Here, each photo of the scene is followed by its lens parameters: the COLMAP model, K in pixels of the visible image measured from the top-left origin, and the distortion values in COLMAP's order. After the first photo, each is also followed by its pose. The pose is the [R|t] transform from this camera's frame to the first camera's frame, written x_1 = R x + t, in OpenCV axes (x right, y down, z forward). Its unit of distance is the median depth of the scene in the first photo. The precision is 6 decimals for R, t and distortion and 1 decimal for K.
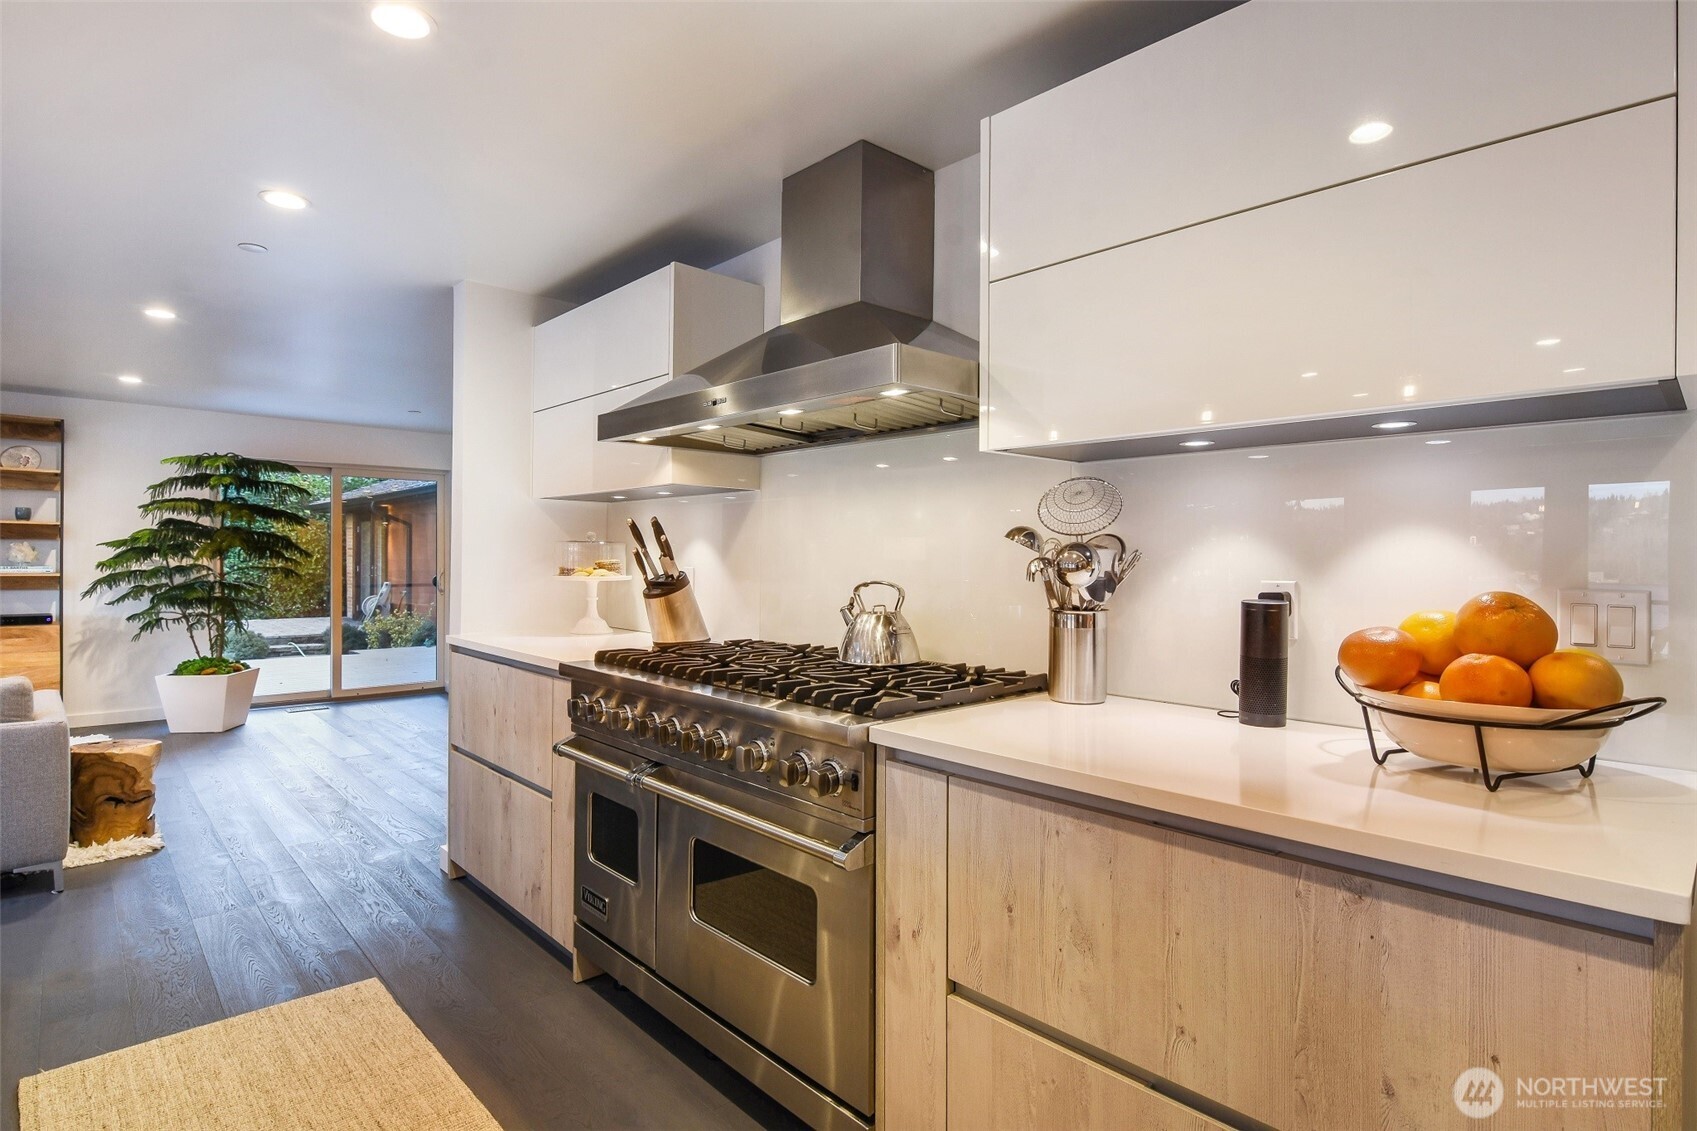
lens RADIAL K [[849.6, 0, 846.6], [0, 849.6, 552.8], [0, 0, 1]] dist [-0.016308, -0.001757]
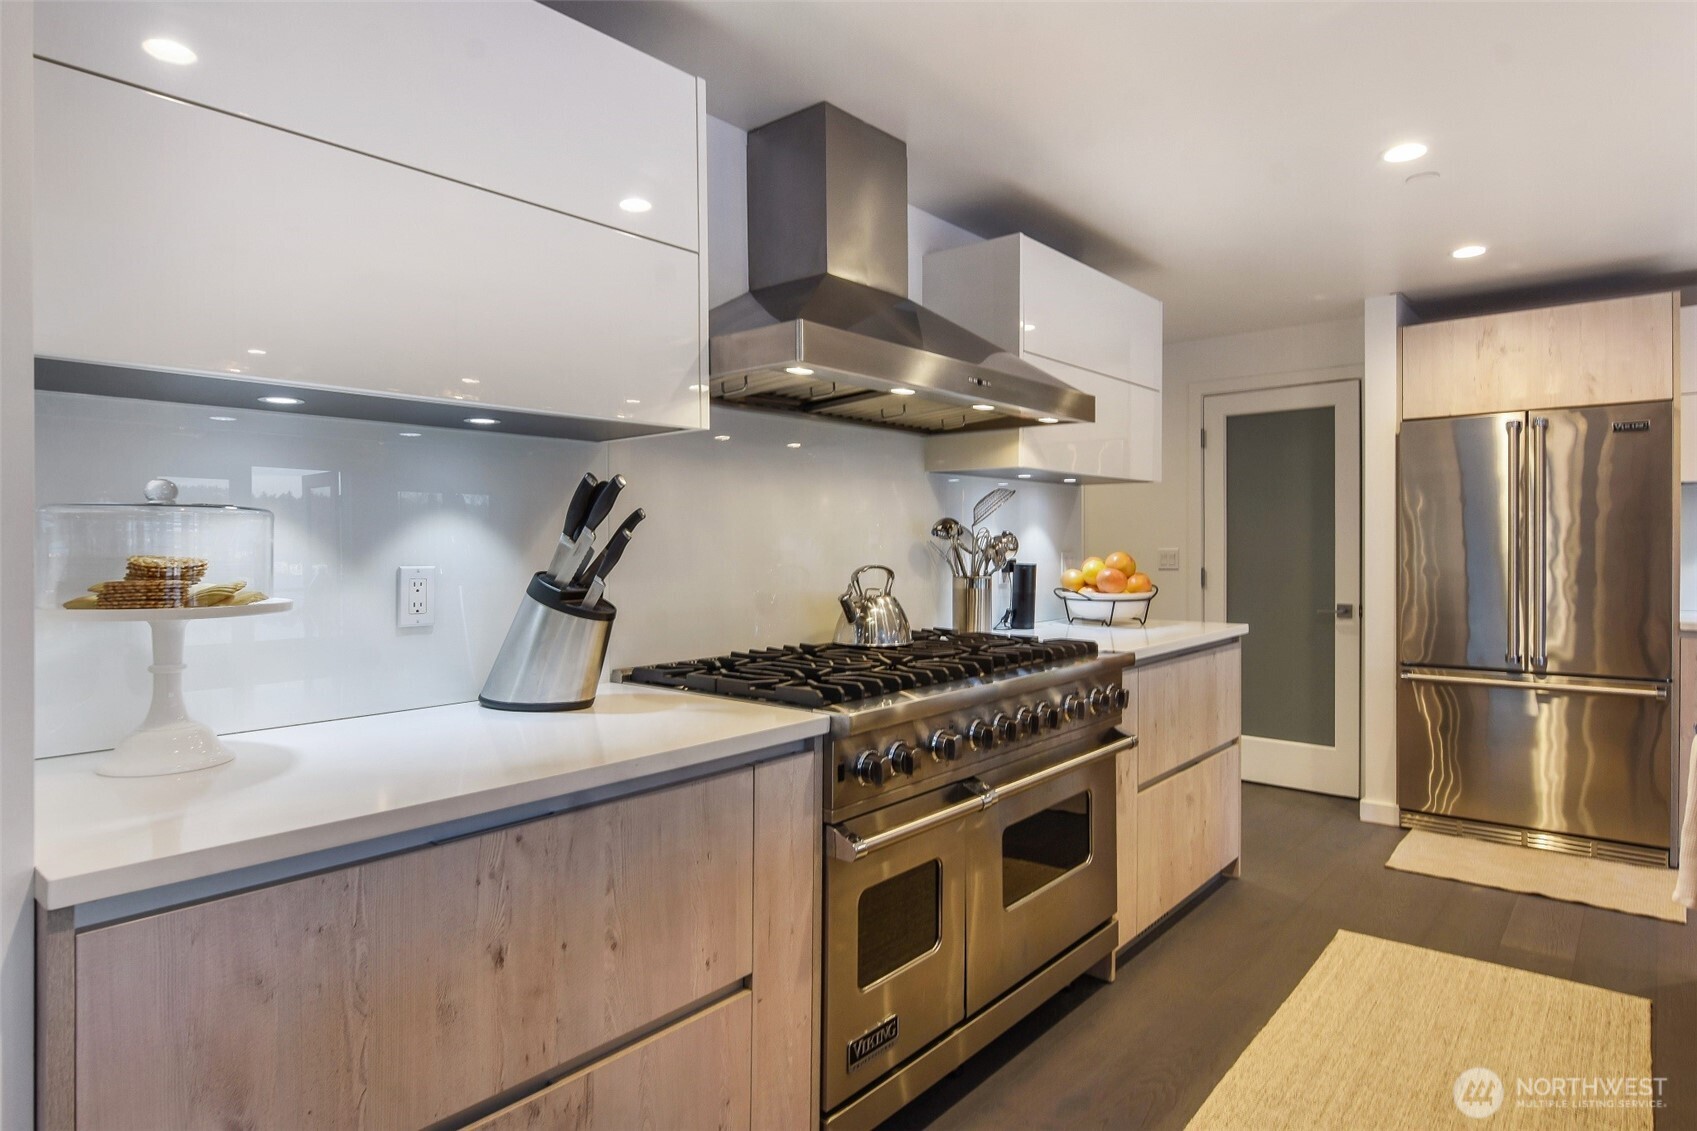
lens RADIAL K [[934.5, 0, 848.7], [0, 934.5, 554.1], [0, 0, 1]] dist [-0.012979, 0.001136]
pose [[-0.132702, -0.015623, 0.991033, -1.070266], [-0.006902, 0.999866, 0.014838, 0.002171], [-0.991132, -0.004871, -0.132793, 1.160750]]
